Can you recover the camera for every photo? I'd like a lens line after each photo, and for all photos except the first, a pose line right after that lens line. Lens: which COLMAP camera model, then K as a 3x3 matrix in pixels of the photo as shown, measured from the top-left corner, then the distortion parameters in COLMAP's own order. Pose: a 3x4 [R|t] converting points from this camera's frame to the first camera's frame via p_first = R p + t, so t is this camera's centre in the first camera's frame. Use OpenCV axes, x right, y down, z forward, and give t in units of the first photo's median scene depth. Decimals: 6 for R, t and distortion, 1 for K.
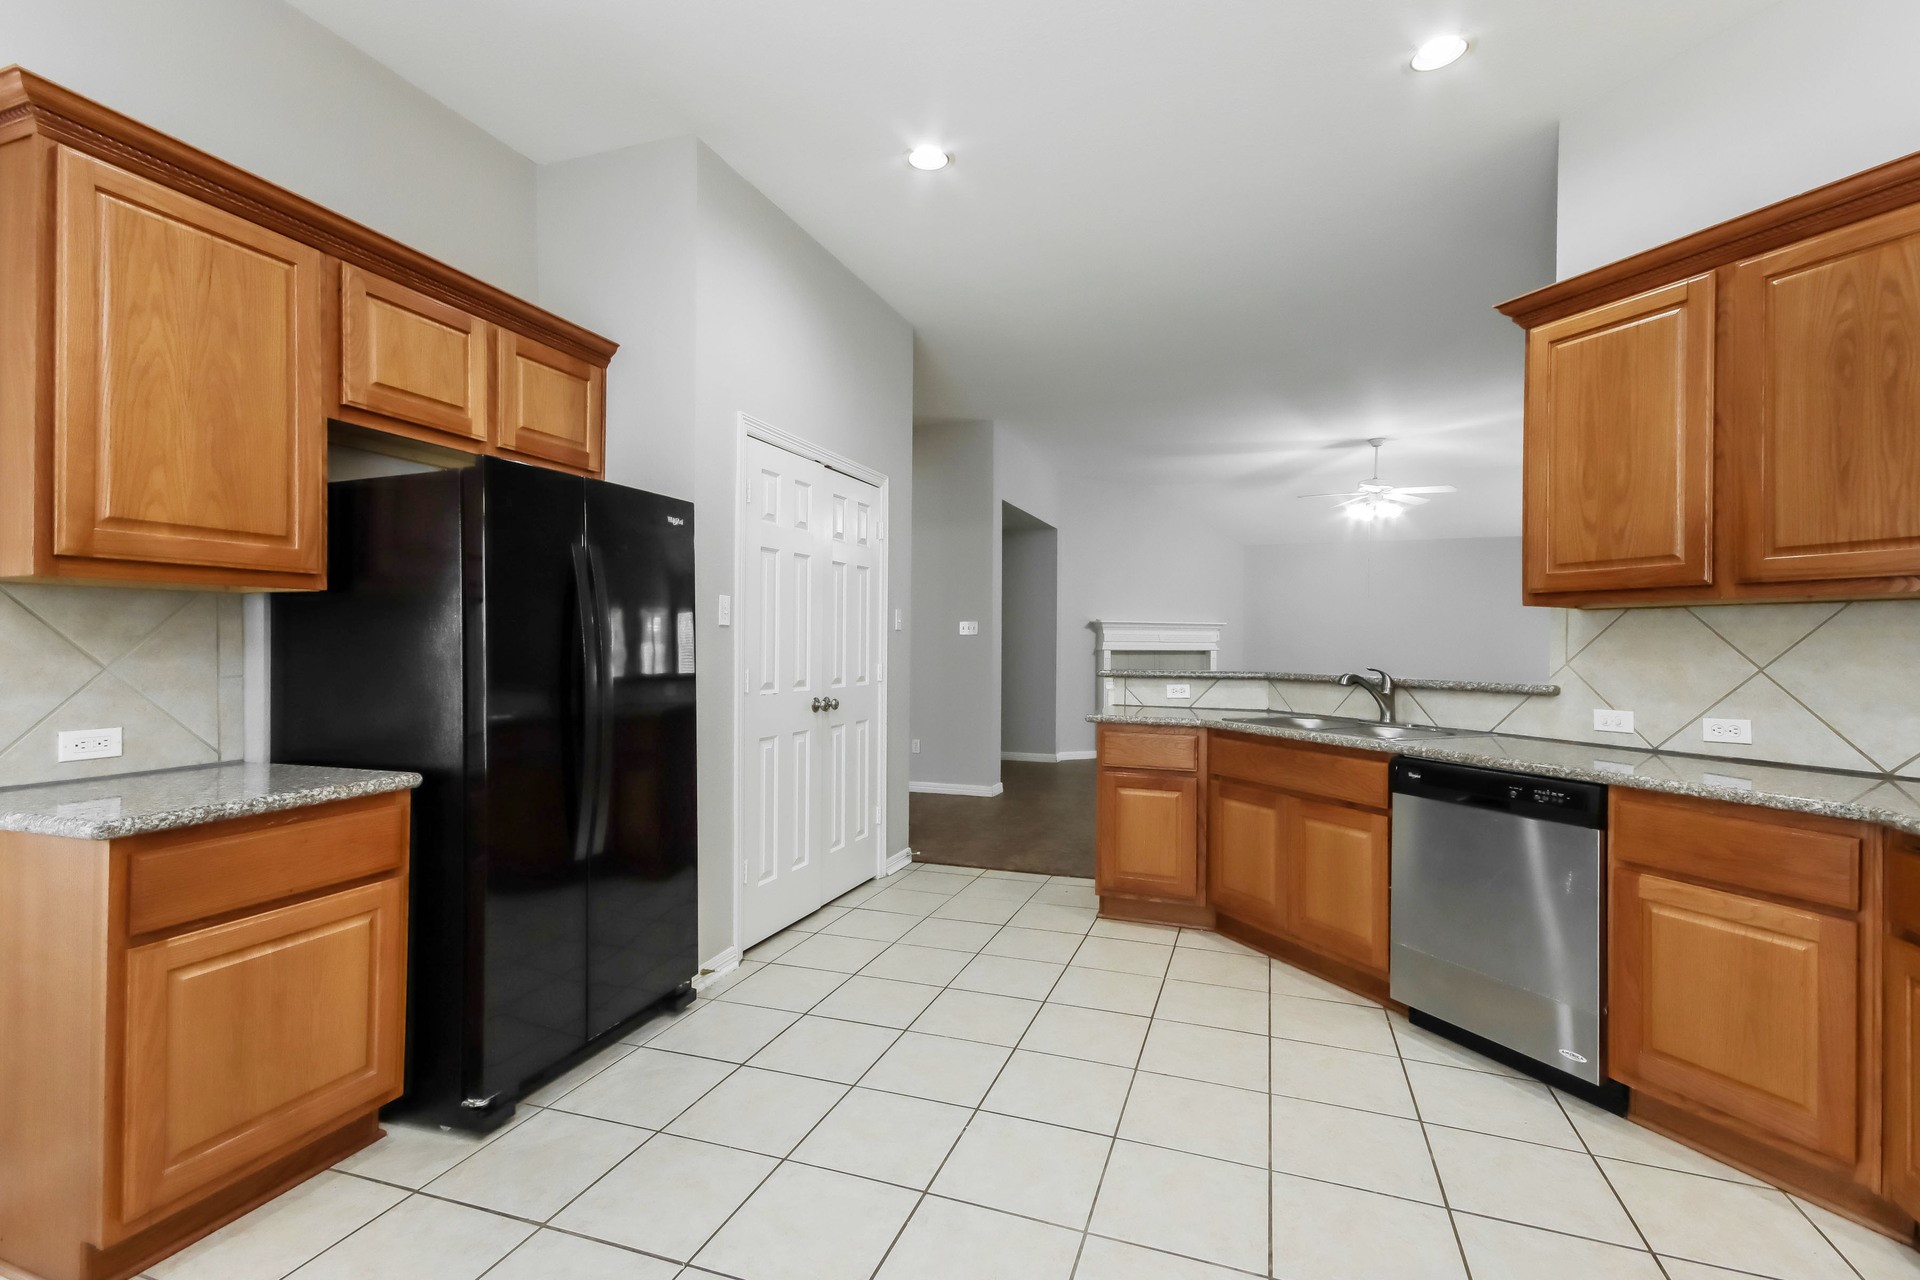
lens RADIAL K [[851.2, 0, 960.0], [0, 851.2, 640.0], [0, 0, 1]] dist [0.002436, -0.000110]
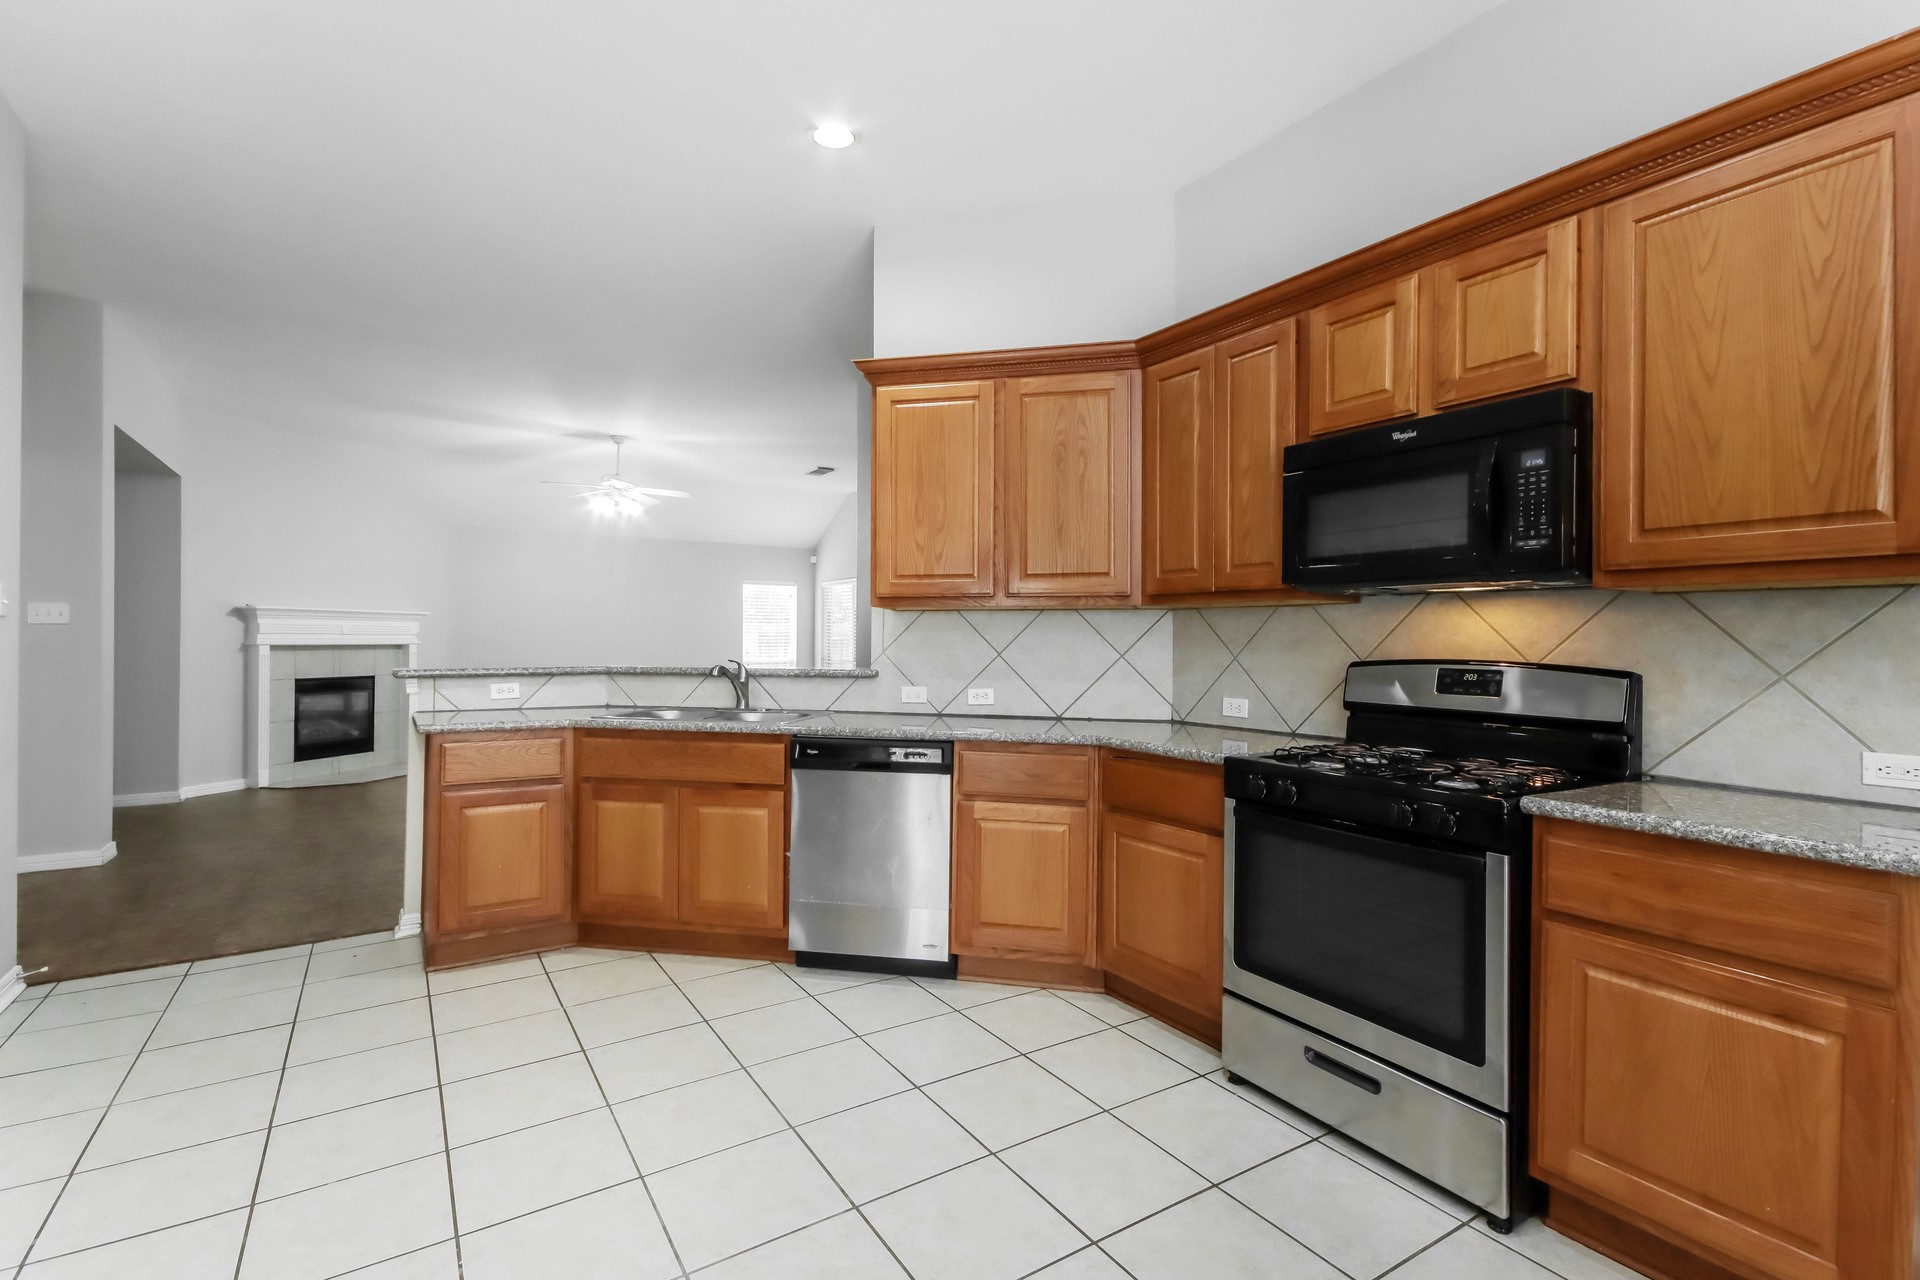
lens RADIAL K [[865.9, 0, 960.0], [0, 865.9, 640.0], [0, 0, 1]] dist [-0.001711, -0.000491]
pose [[0.594794, -0.004567, 0.803865, -0.233123], [-0.002925, 0.999965, 0.007846, -0.001170], [-0.803873, -0.007018, 0.594760, 0.112906]]
